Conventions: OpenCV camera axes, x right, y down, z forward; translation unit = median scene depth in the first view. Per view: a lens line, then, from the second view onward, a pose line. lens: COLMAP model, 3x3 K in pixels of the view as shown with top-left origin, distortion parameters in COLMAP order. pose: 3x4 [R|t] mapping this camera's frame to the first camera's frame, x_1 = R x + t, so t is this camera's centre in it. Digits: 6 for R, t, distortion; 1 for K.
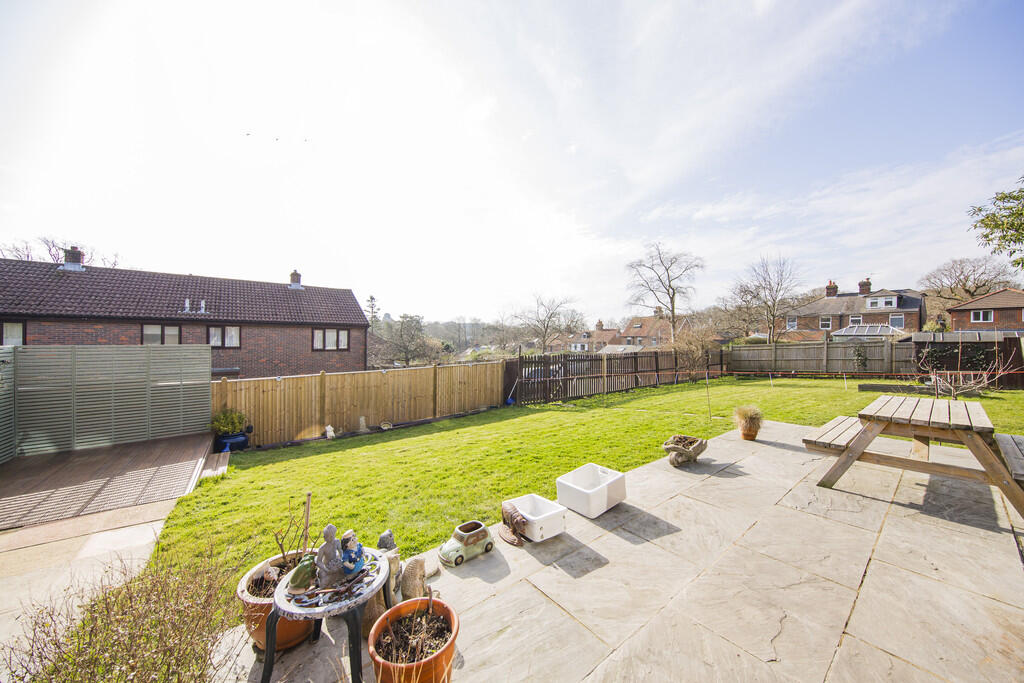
lens RADIAL K [[351.1, 0, 512.0], [0, 351.1, 341.5], [0, 0, 1]] dist [0.001810, 0.000123]
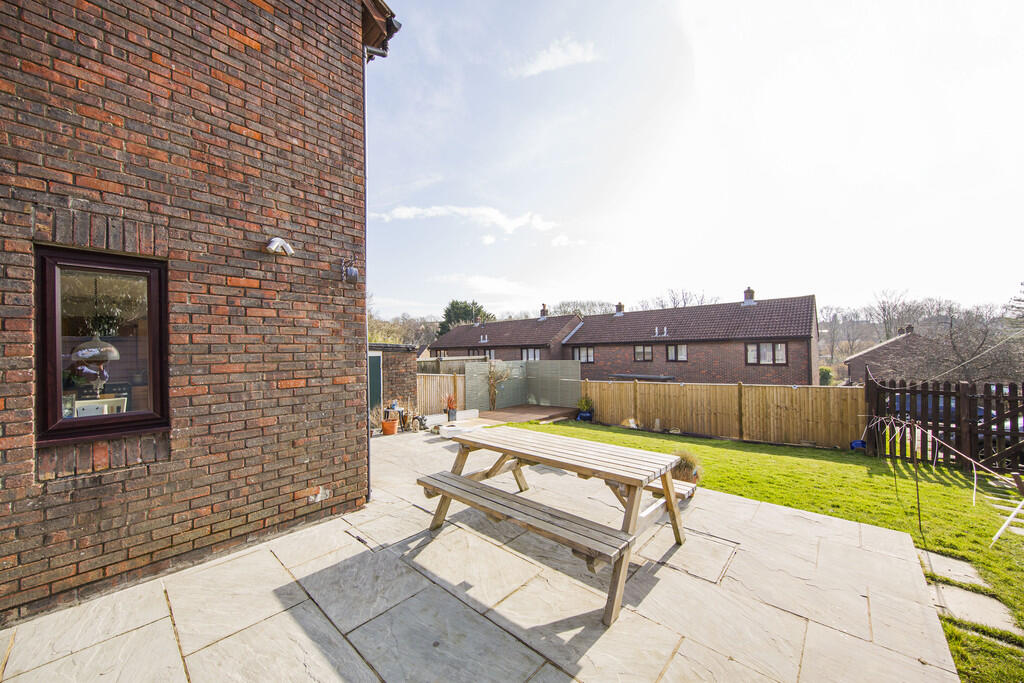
lens RADIAL K [[371.1, 0, 510.7], [0, 371.1, 355.9], [0, 0, 1]] dist [0.000558, 0.000013]
pose [[0.148542, -0.001007, -0.988906, 0.481123], [0.009888, 0.999951, 0.000467, -0.008655], [0.988857, -0.009848, 0.148545, 0.176649]]
